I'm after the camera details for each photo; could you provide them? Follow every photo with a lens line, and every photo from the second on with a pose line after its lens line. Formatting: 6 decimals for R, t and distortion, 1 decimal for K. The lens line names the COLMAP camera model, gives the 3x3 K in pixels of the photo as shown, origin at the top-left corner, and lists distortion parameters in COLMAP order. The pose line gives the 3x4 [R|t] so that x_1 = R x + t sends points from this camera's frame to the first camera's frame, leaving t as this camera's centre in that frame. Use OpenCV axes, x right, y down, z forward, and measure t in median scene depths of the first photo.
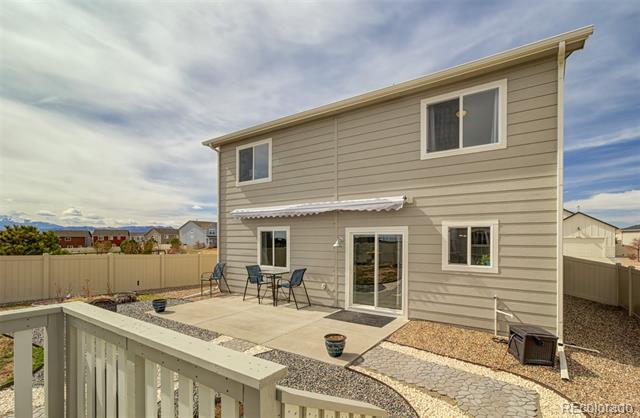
lens RADIAL K [[308.4, 0, 320.0], [0, 308.4, 209.0], [0, 0, 1]] dist [0.001816, 0.000815]
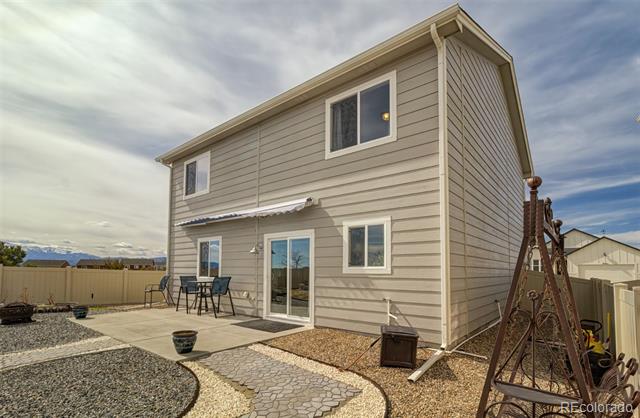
lens RADIAL K [[306.1, 0, 318.5], [0, 306.1, 223.0], [0, 0, 1]] dist [-0.000385, 0.000286]
pose [[0.996719, -0.011931, -0.080061, 0.381849], [0.007655, 0.998538, -0.053503, 0.090704], [0.080582, 0.052715, 0.995353, 0.050295]]
